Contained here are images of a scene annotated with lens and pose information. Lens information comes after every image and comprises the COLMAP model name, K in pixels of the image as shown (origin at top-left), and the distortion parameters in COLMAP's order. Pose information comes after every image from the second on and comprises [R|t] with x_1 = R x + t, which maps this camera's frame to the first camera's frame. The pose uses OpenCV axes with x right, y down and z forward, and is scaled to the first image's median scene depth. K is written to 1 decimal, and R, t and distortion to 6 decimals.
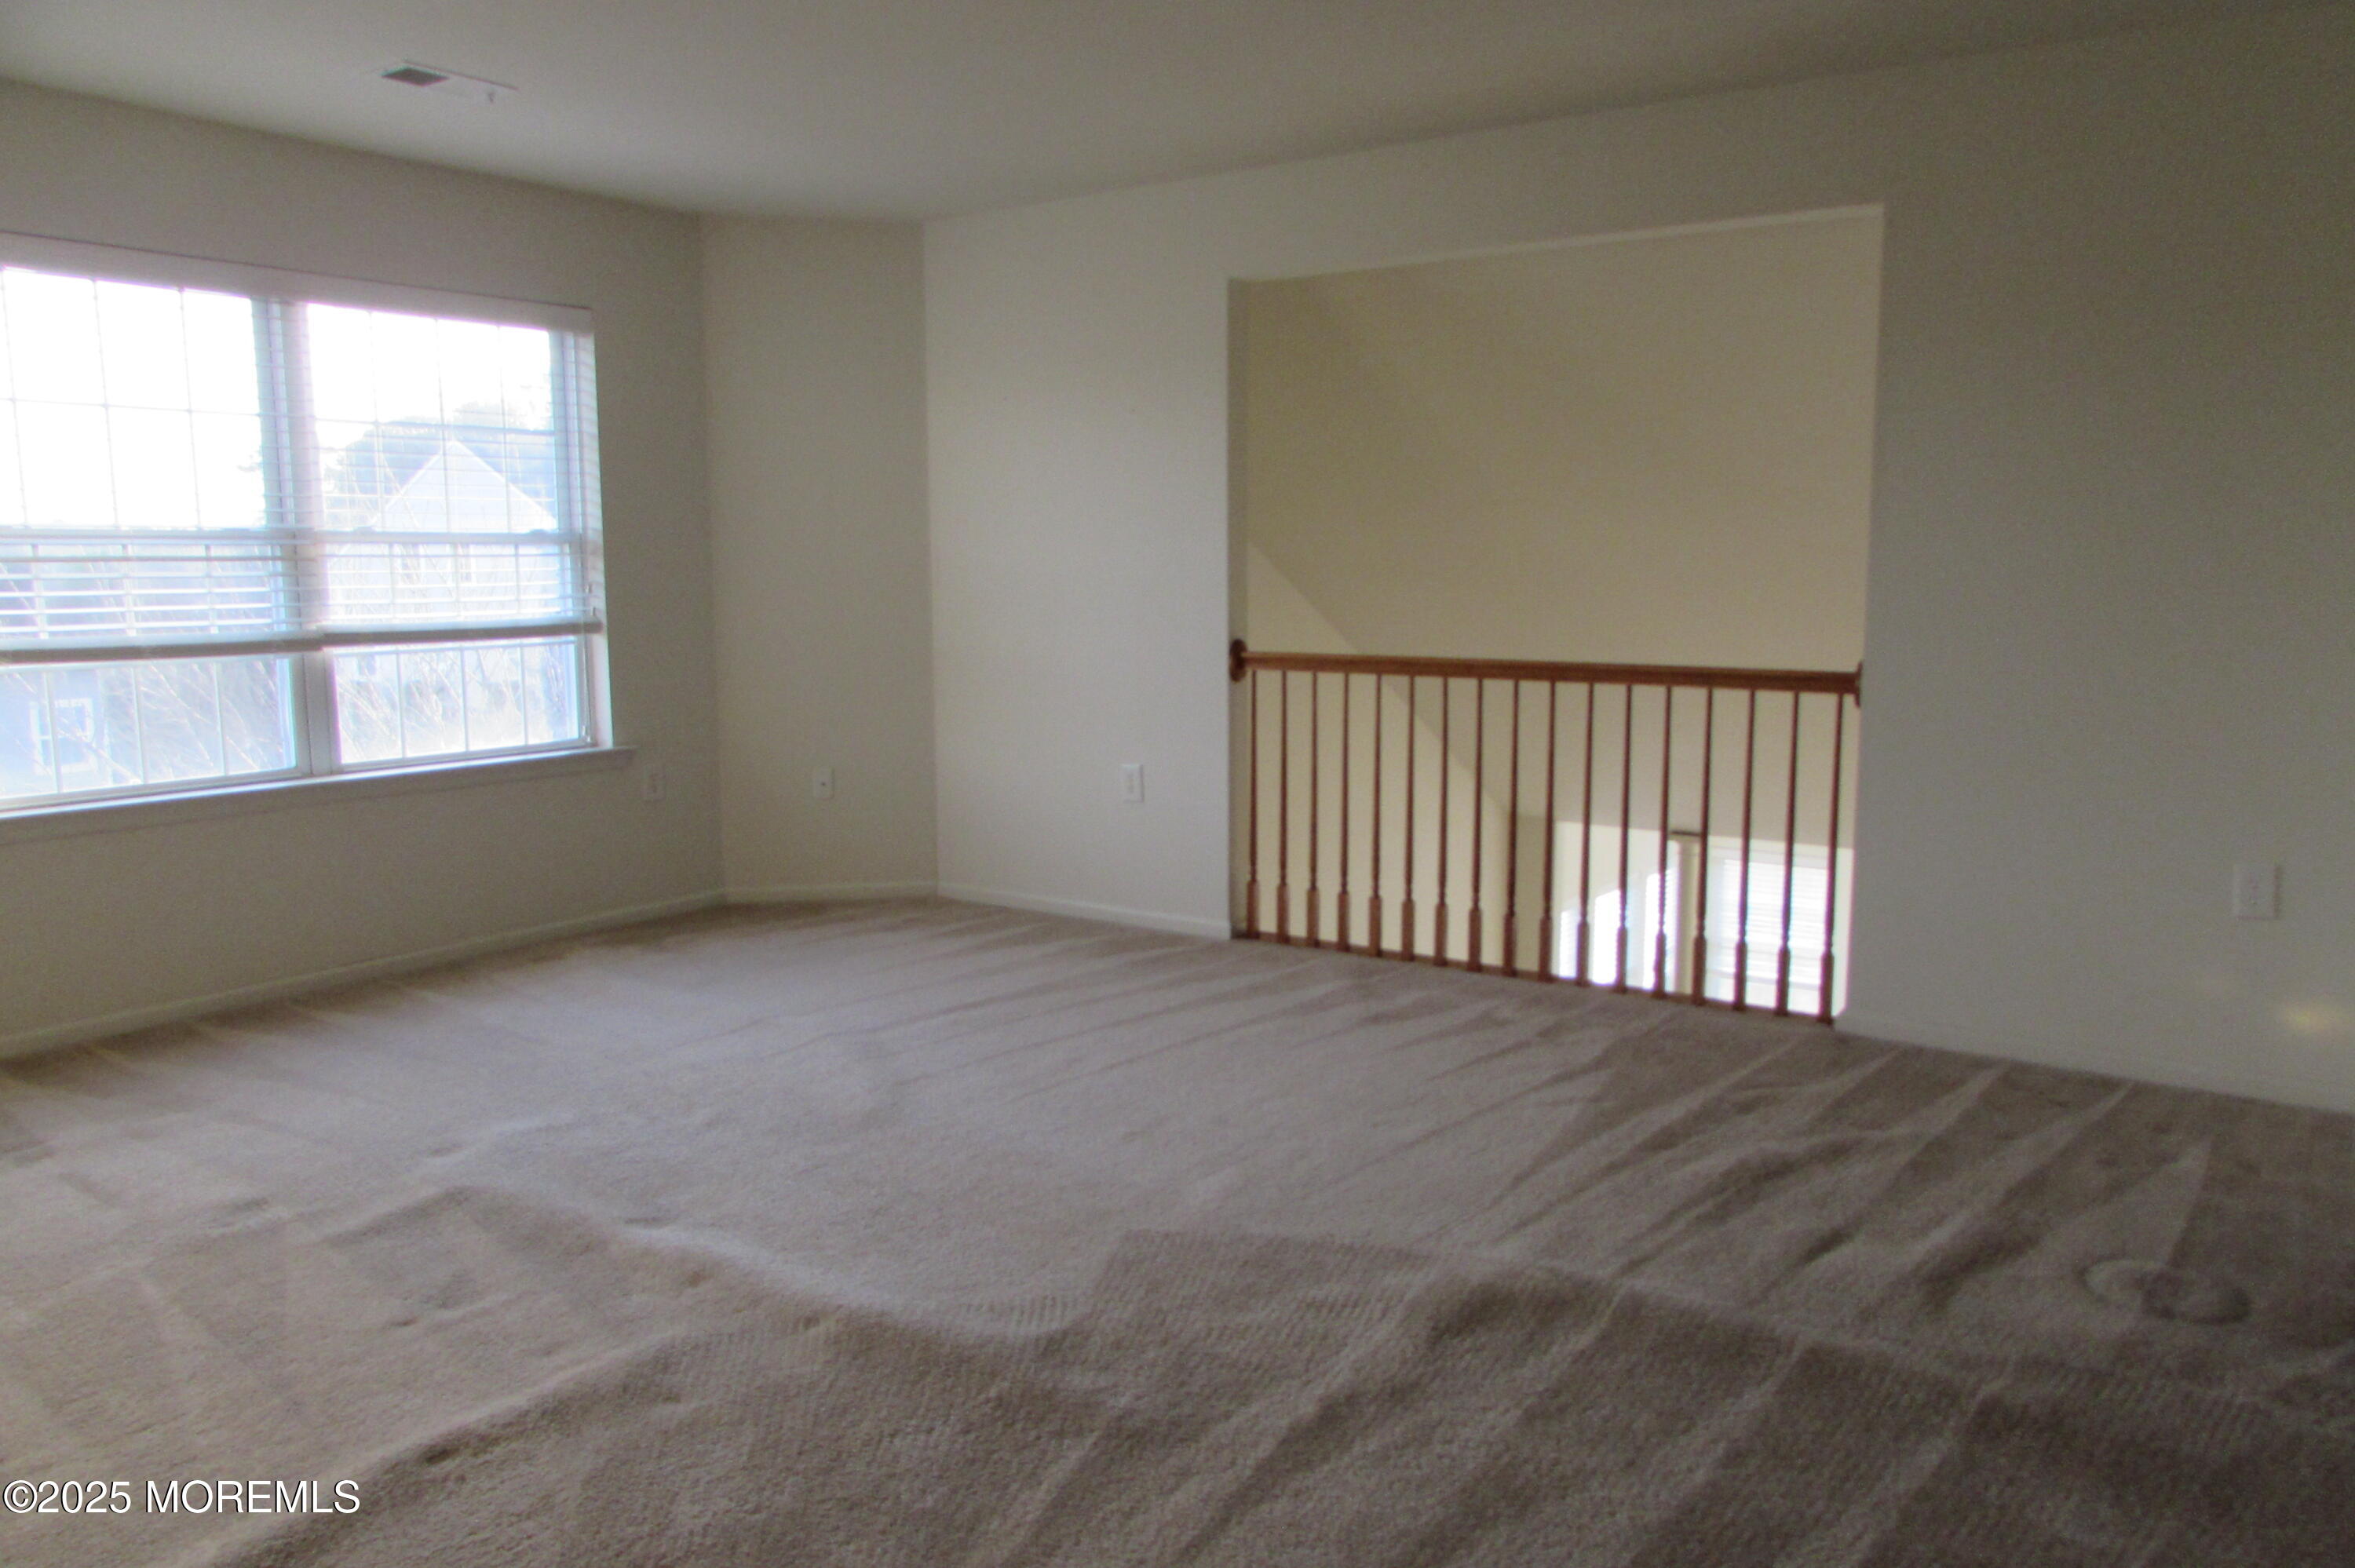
lens RADIAL K [[1706.3, 0, 1175.9], [0, 1706.3, 778.7], [0, 0, 1]] dist [-0.028202, 0.035932]
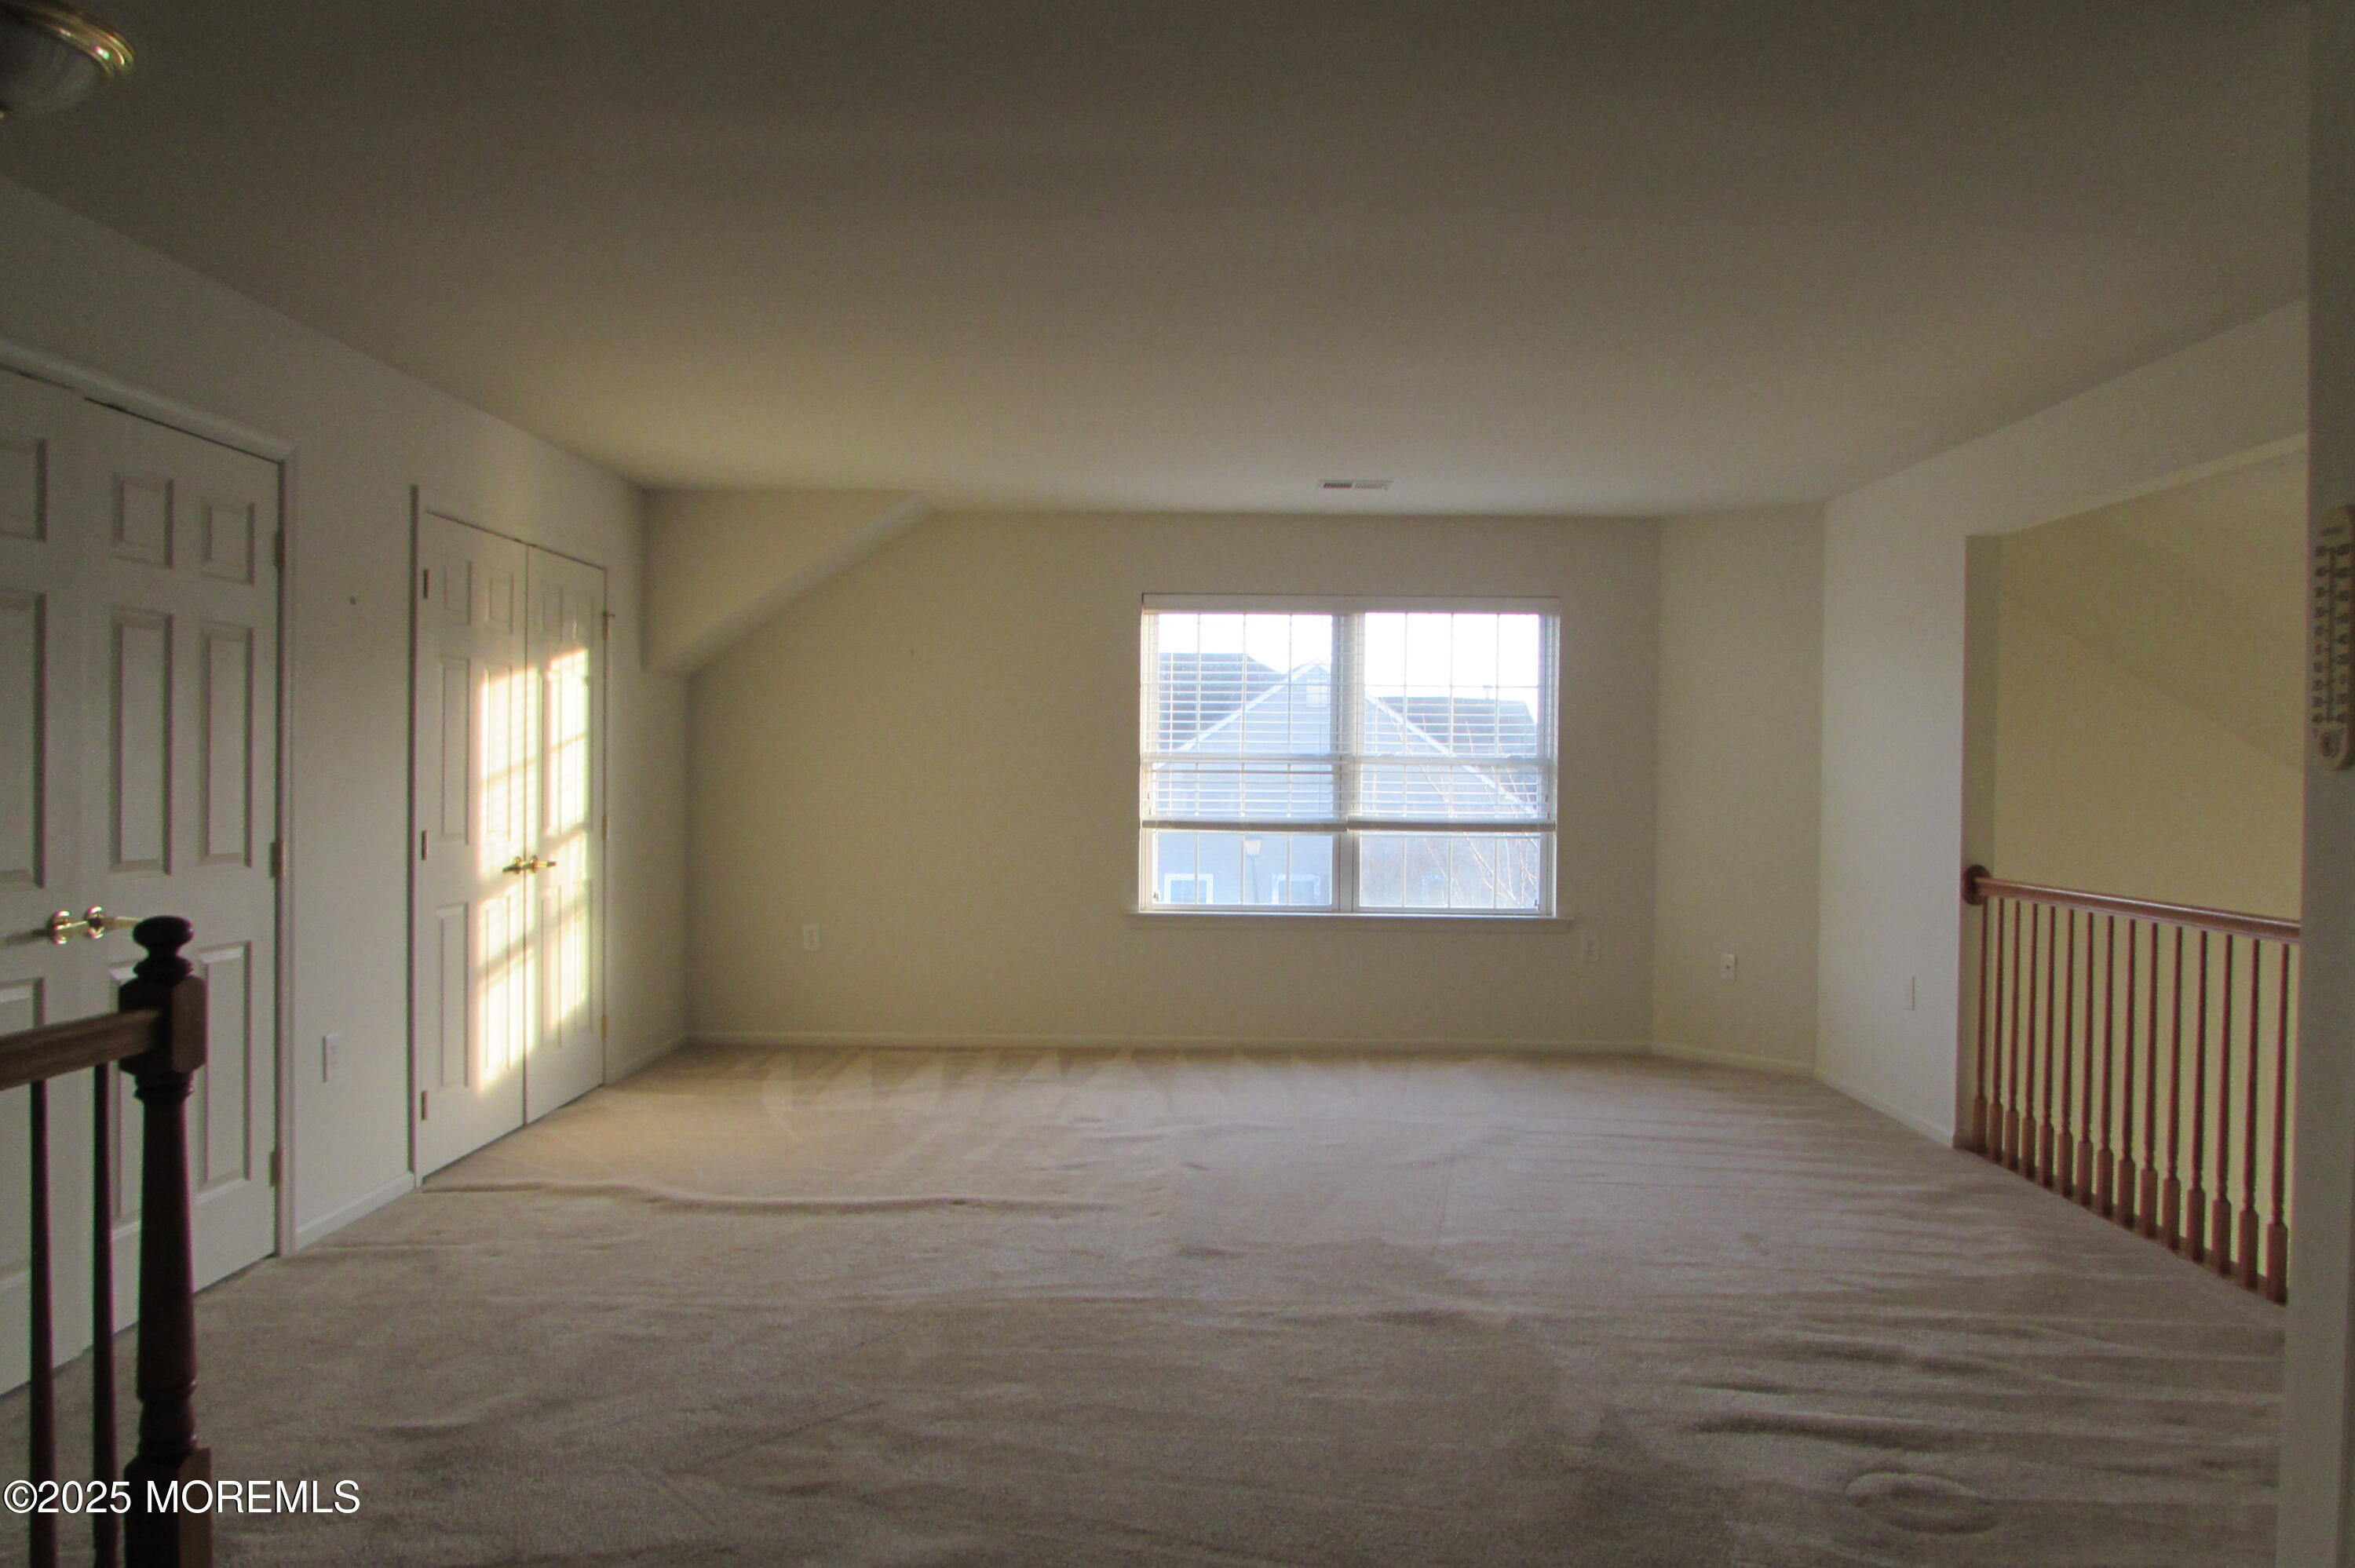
lens RADIAL K [[1706.3, 0, 1175.9], [0, 1706.3, 778.7], [0, 0, 1]] dist [-0.028202, 0.035932]
pose [[0.565551, 0.022725, -0.824400, 1.020426], [-0.124208, 0.990565, -0.057904, -0.019685], [0.815306, 0.135145, 0.563038, -0.024977]]
